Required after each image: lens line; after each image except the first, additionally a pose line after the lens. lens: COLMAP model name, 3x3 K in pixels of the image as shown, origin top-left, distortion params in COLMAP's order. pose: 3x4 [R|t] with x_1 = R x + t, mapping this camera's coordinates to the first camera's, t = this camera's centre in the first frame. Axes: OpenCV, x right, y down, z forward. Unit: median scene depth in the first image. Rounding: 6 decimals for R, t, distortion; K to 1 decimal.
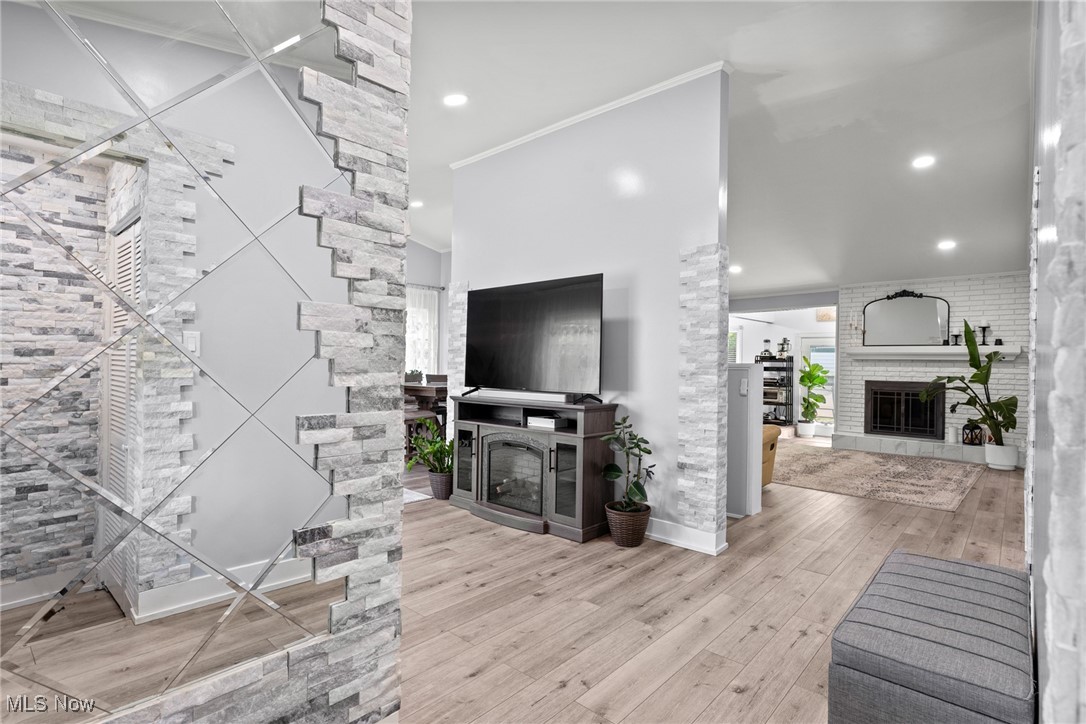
lens RADIAL K [[531.7, 0, 545.5], [0, 531.7, 361.1], [0, 0, 1]] dist [0.000233, 0.000119]
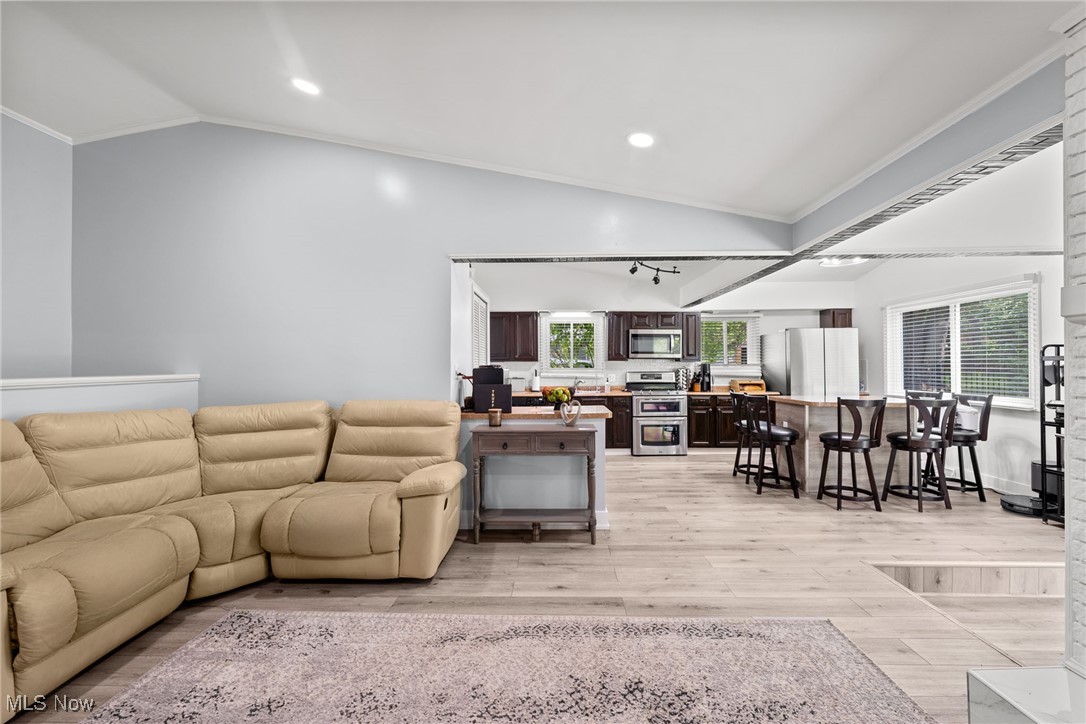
lens RADIAL K [[444.4, 0, 545.7], [0, 444.4, 363.7], [0, 0, 1]] dist [0.000237, -0.000110]
pose [[0.651032, -0.023238, -0.758694, 0.692017], [0.017574, 0.999725, -0.015541, 0.003218], [0.758846, -0.003216, 0.651262, 0.891008]]
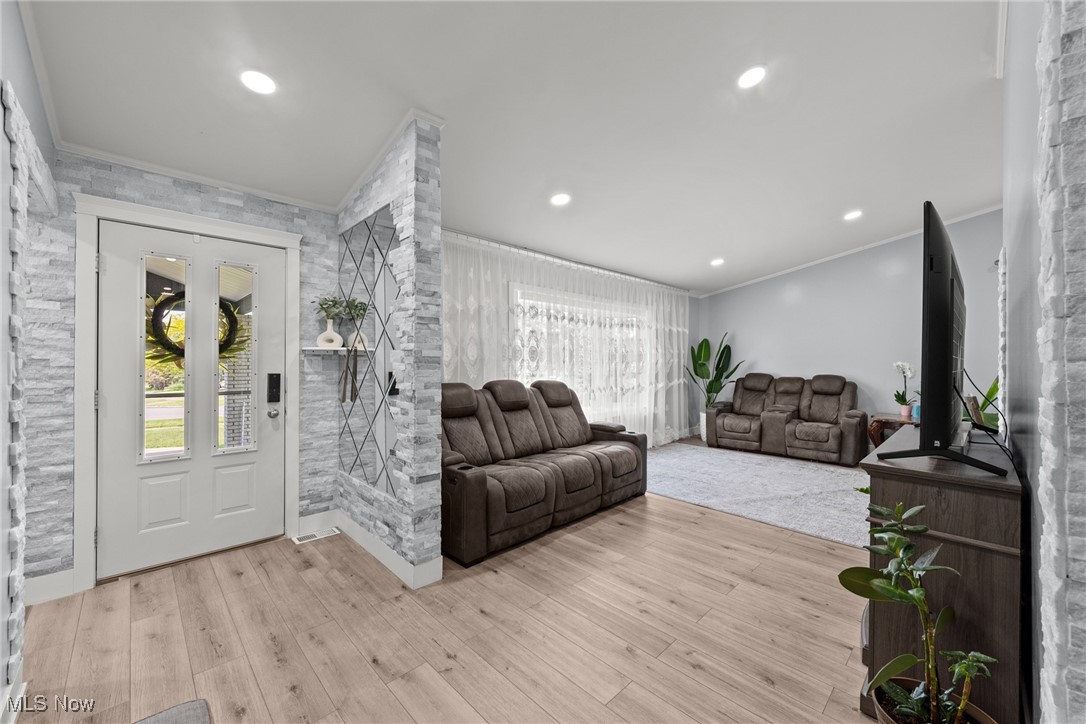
lens RADIAL K [[422.0, 0, 548.8], [0, 422.0, 361.3], [0, 0, 1]] dist [-0.000212, -0.000037]
pose [[-0.060209, -0.017423, -0.998034, 0.289093], [0.000631, 0.999847, -0.017492, -0.006714], [0.998186, -0.001683, -0.060189, 0.385049]]
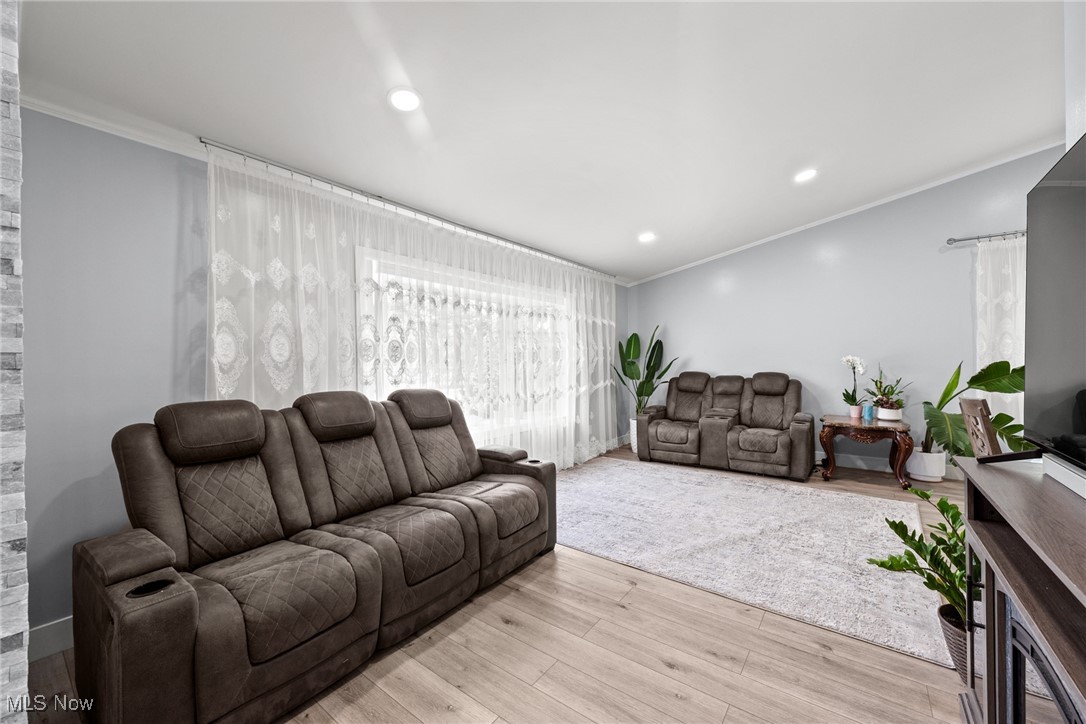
lens RADIAL K [[422.0, 0, 548.8], [0, 422.0, 361.3], [0, 0, 1]] dist [-0.000212, -0.000037]
pose [[0.090524, -0.019893, -0.995696, 0.090590], [0.019980, 0.999636, -0.018155, -0.007544], [0.995694, -0.018251, 0.090888, 0.448200]]
